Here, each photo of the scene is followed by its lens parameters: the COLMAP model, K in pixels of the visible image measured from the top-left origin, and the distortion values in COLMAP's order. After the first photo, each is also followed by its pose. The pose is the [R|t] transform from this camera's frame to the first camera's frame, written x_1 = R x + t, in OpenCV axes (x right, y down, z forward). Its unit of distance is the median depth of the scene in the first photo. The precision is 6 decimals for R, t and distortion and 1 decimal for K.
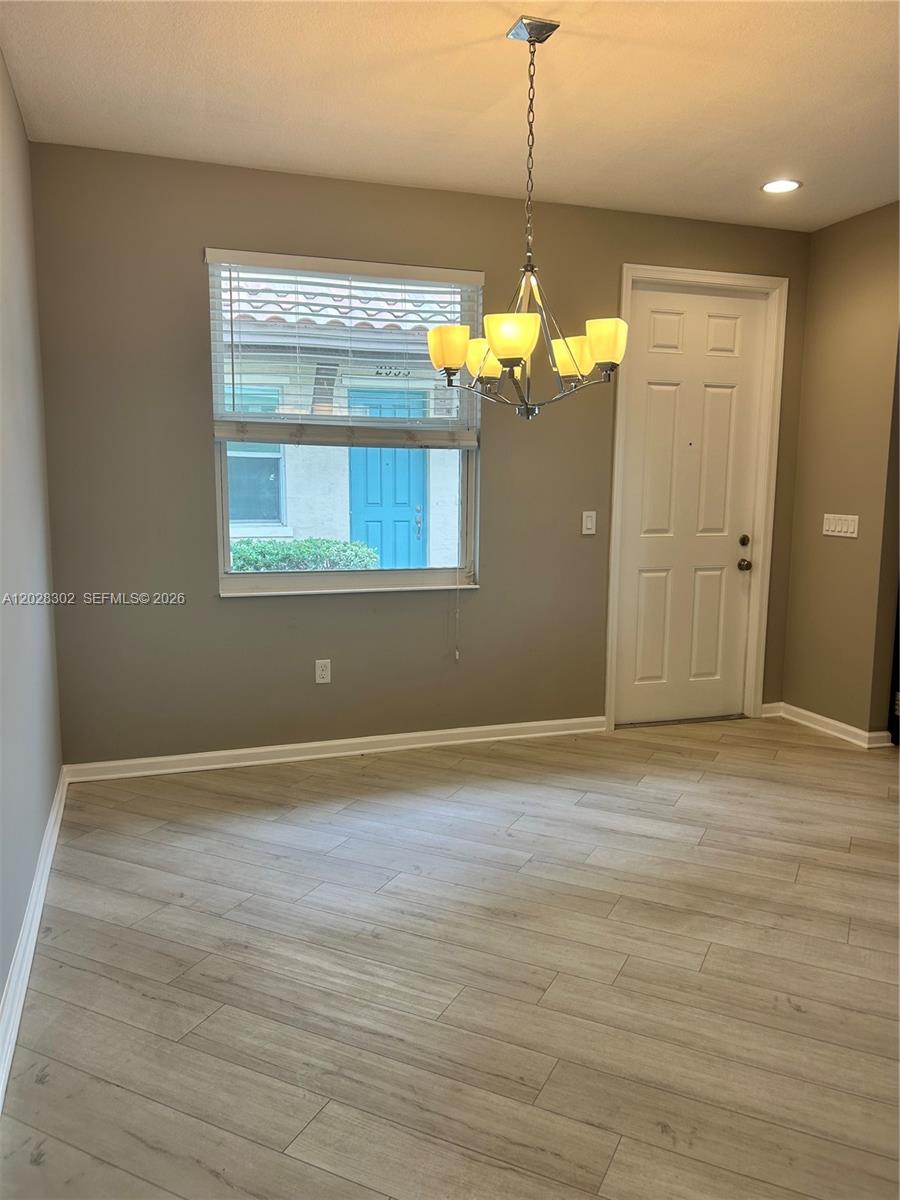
lens RADIAL K [[900.1, 0, 453.1], [0, 900.1, 599.6], [0, 0, 1]] dist [0.053321, -0.056656]
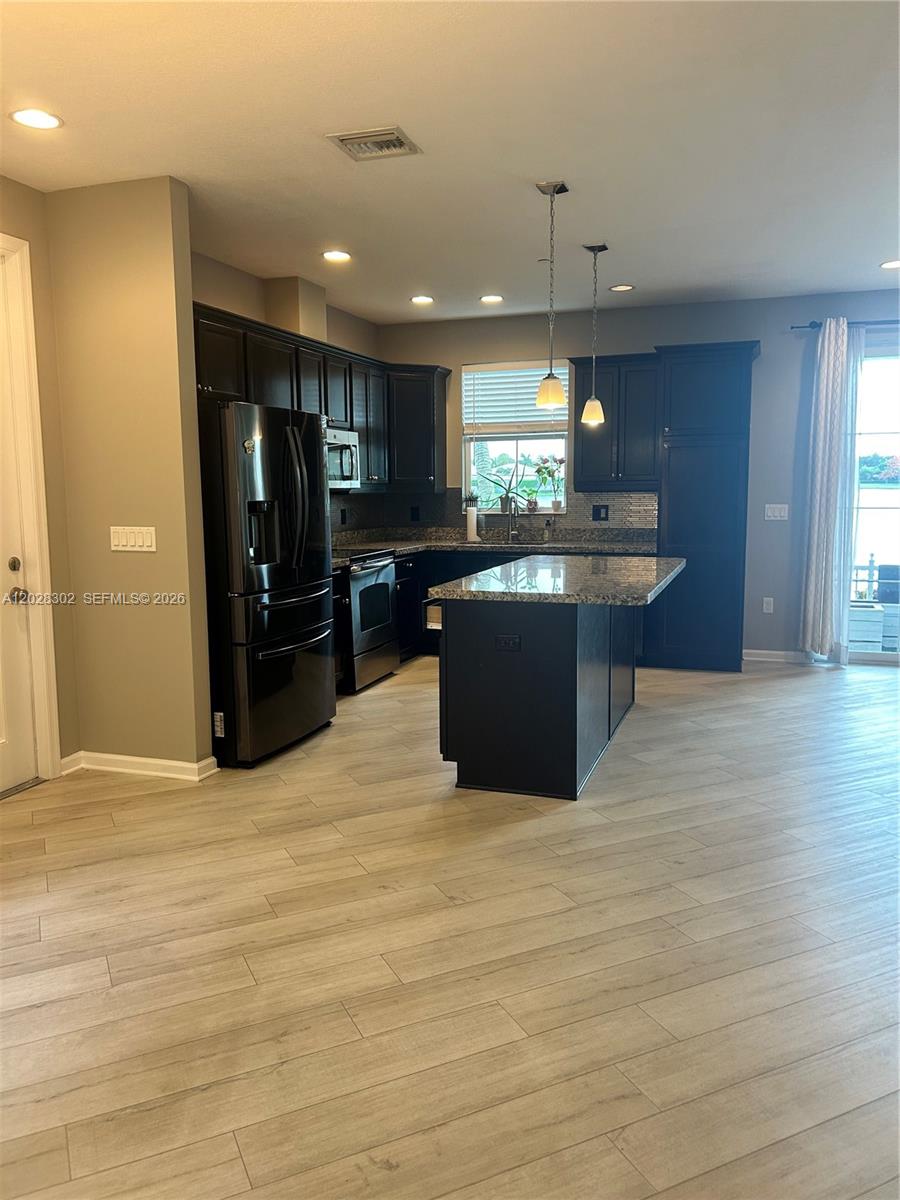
lens RADIAL K [[900.1, 0, 453.1], [0, 900.1, 599.6], [0, 0, 1]] dist [0.053321, -0.056656]
pose [[0.619590, -0.113038, 0.776744, -0.093480], [0.116902, 0.991829, 0.051088, -0.044166], [-0.776171, 0.059150, 0.627741, 0.295346]]
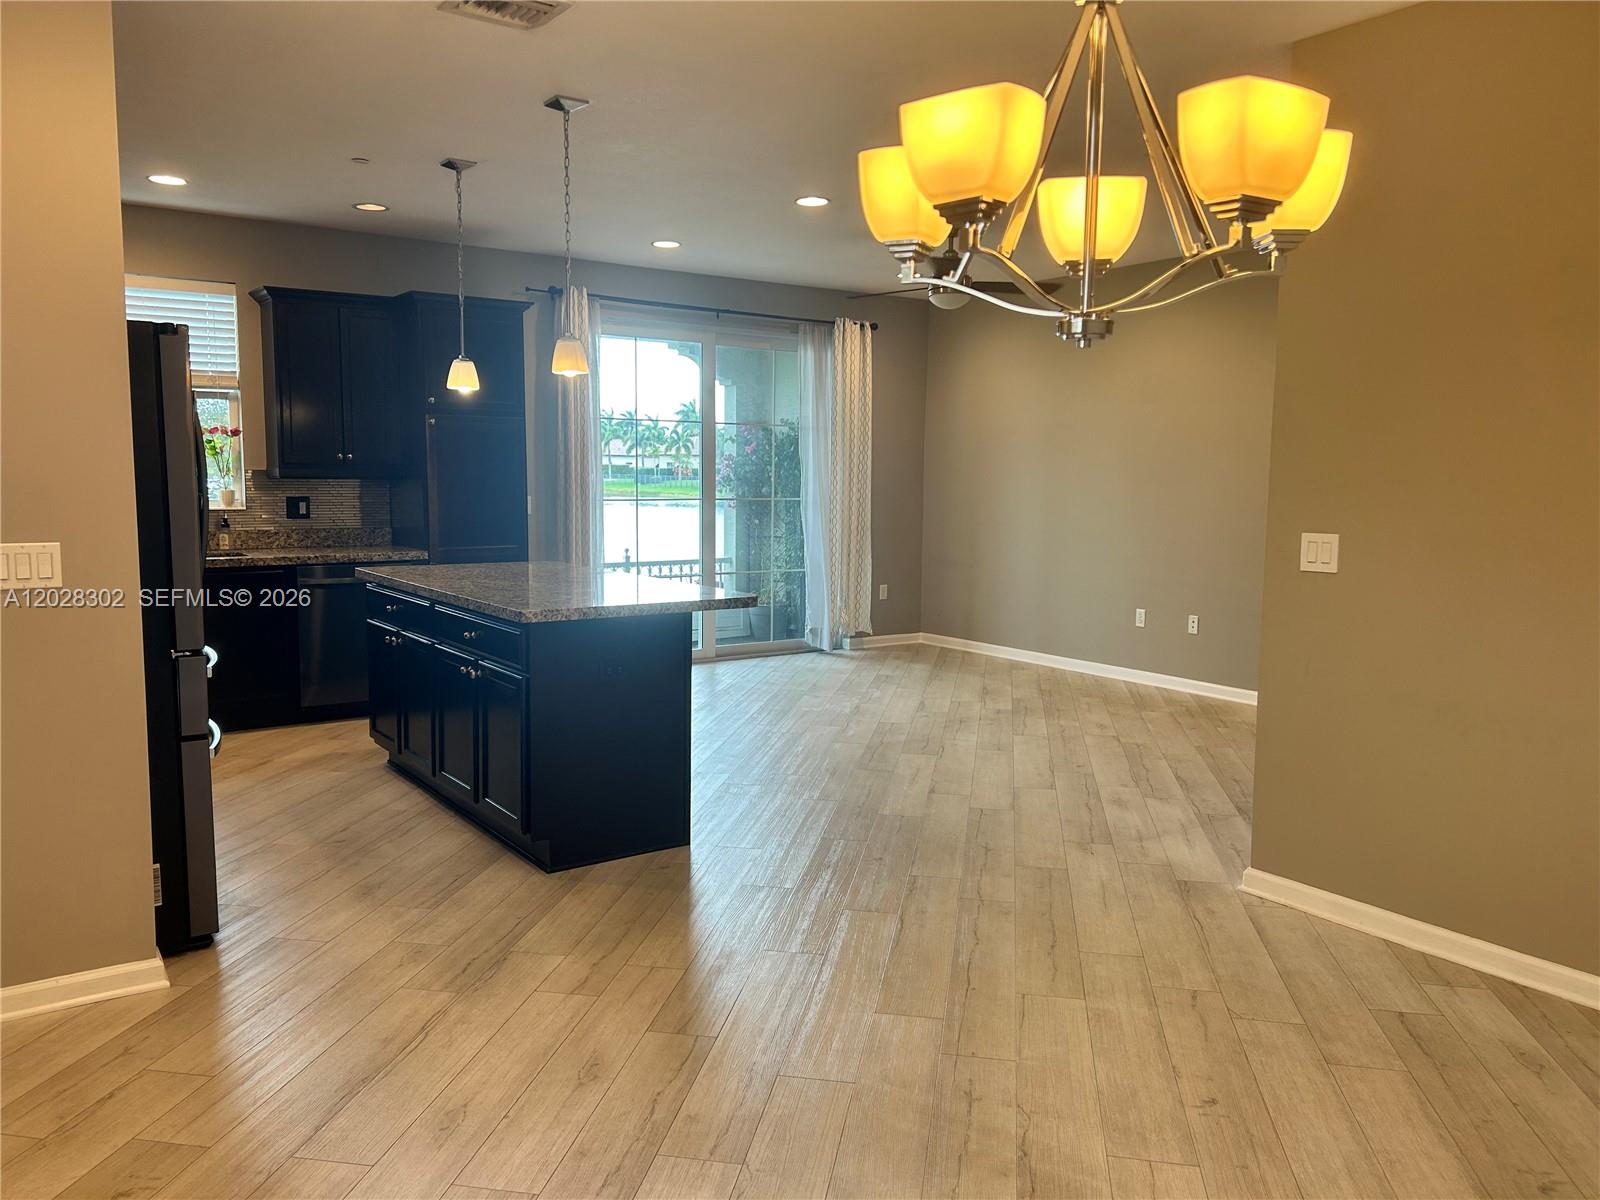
lens RADIAL K [[1200.1, 0, 787.0], [0, 1200.1, 606.3], [0, 0, 1]] dist [0.053321, -0.056656]
pose [[-0.271535, -0.120312, 0.954879, -0.363012], [0.115531, 0.980907, 0.156445, -0.153587], [-0.955469, 0.152798, -0.252450, 1.073833]]
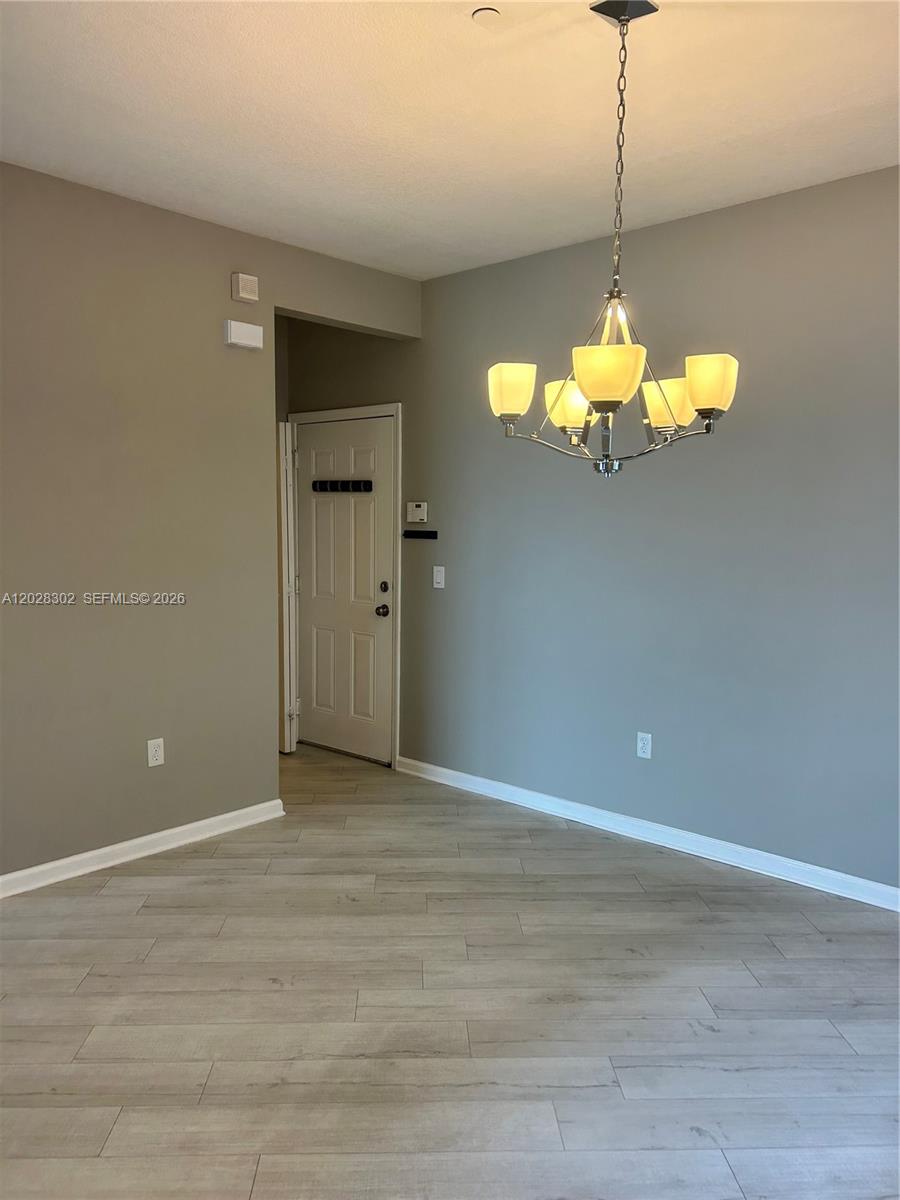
lens RADIAL K [[900.1, 0, 453.1], [0, 900.1, 599.6], [0, 0, 1]] dist [0.053321, -0.056656]
pose [[-0.875678, 0.026109, -0.482189, 0.497949], [-0.081853, 0.976062, 0.201500, -0.204763], [0.475908, 0.215918, -0.852579, 1.366620]]
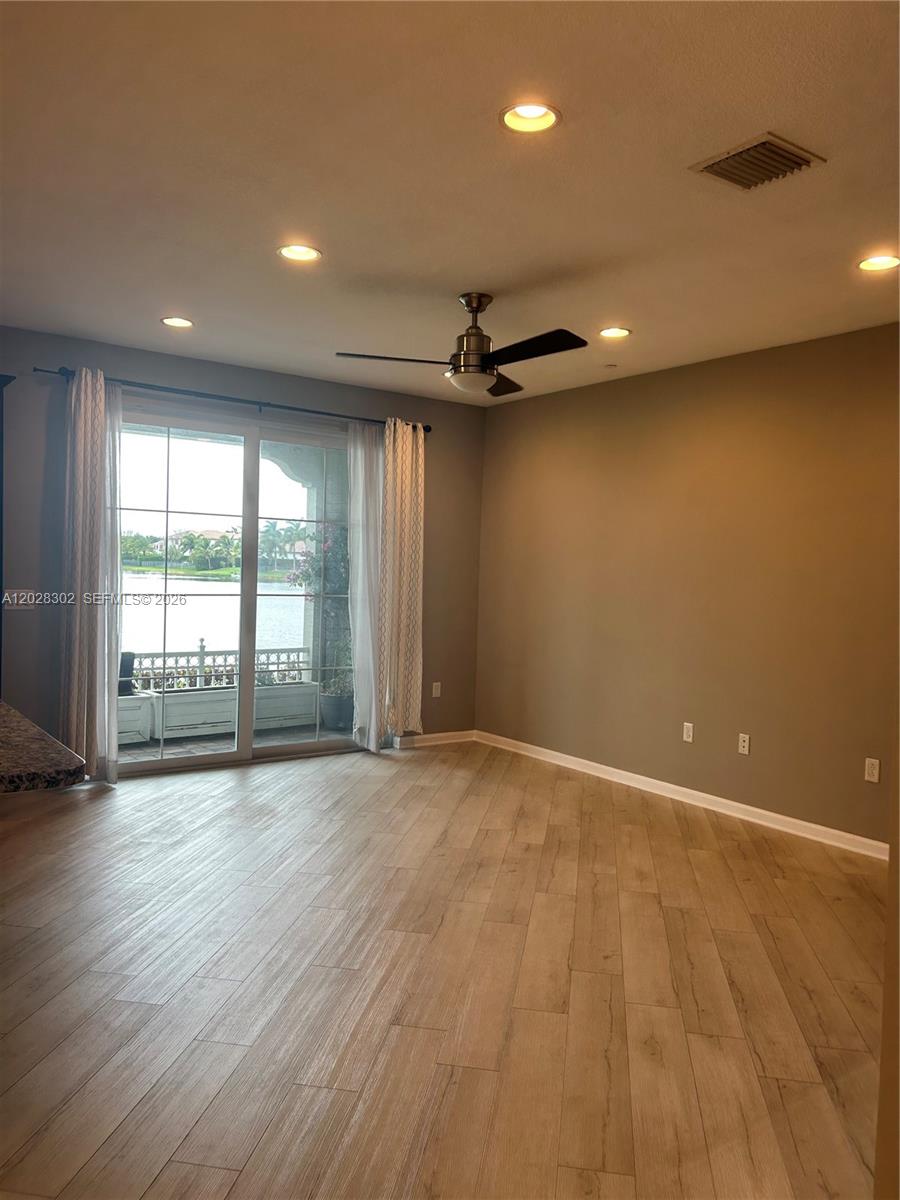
lens RADIAL K [[900.1, 0, 453.1], [0, 900.1, 599.6], [0, 0, 1]] dist [0.053321, -0.056656]
pose [[-0.292165, -0.055409, 0.954762, 0.208144], [0.091305, 0.992144, 0.085518, -0.112295], [-0.952000, 0.112160, -0.284810, 0.705962]]
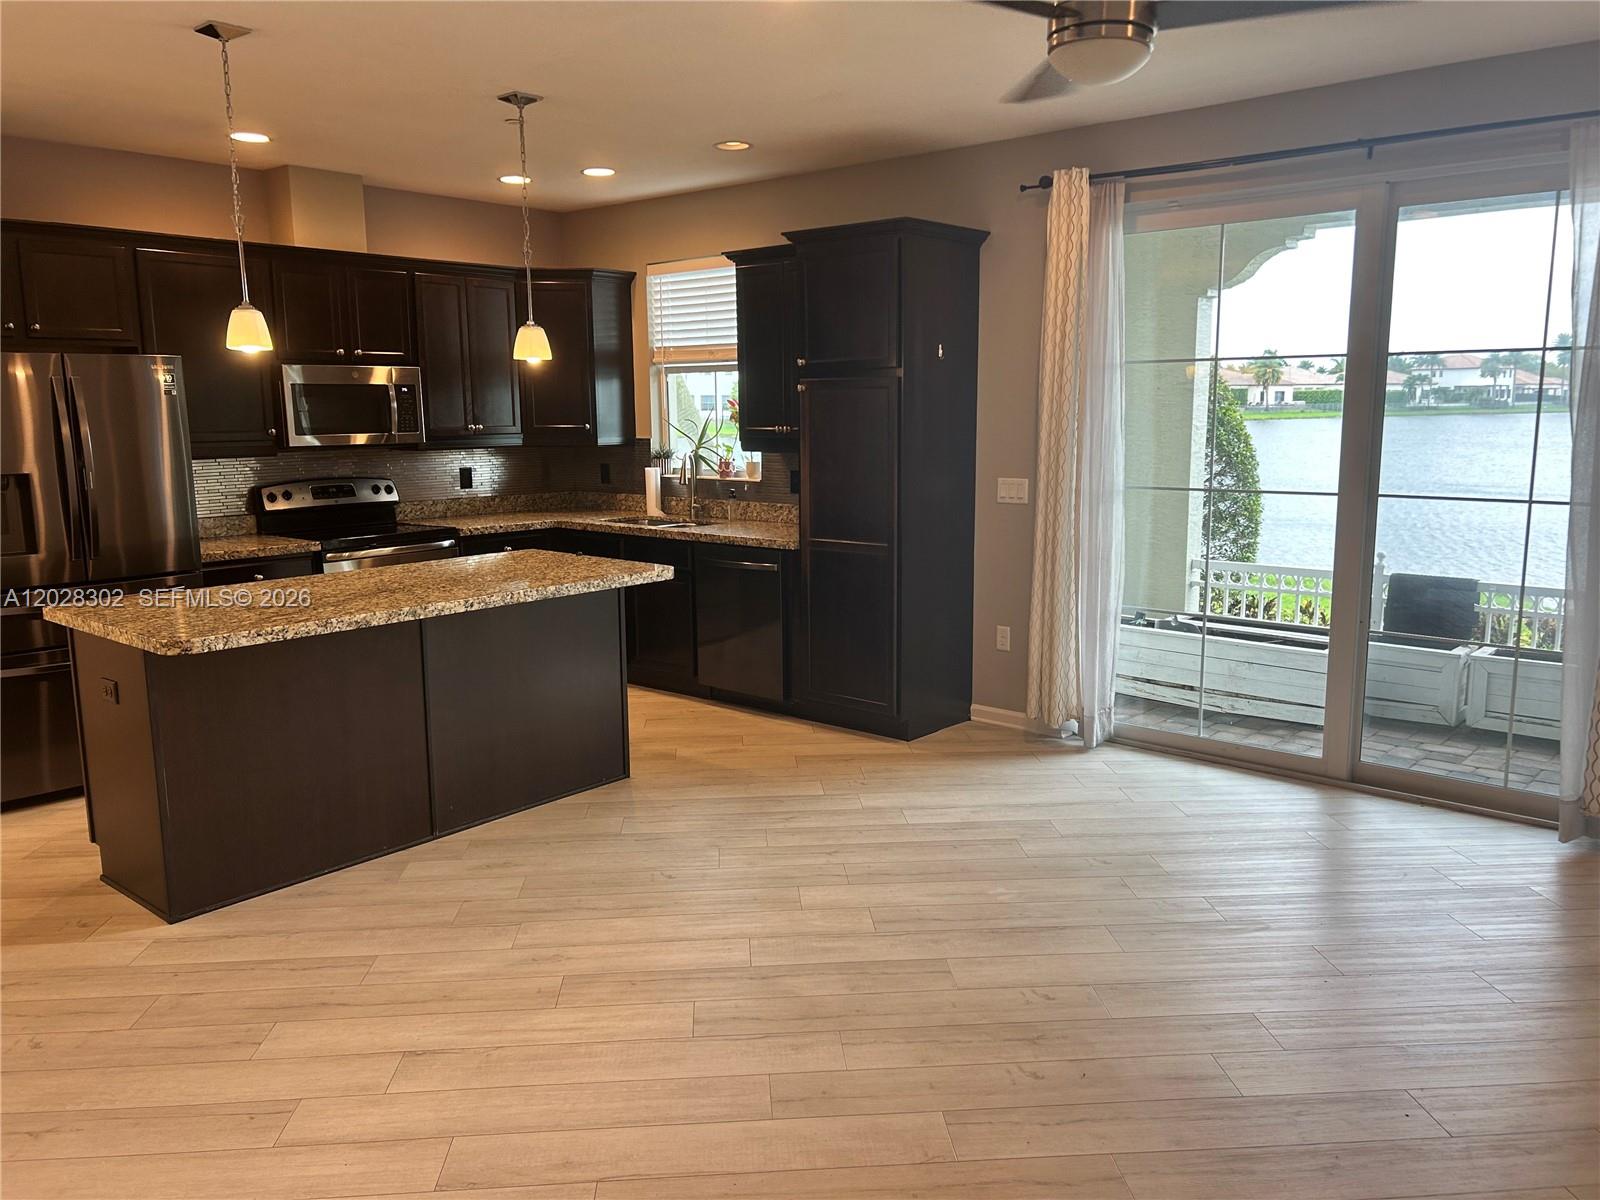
lens RADIAL K [[1190.7, 0, 800.0], [0, 1190.7, 600.0], [0, 0, 1]] dist [0.123811, -0.168110]
pose [[0.865131, -0.098586, 0.491761, 0.810412], [0.082363, 0.995106, 0.054598, -0.014808], [-0.494736, -0.006731, 0.869017, -0.281872]]
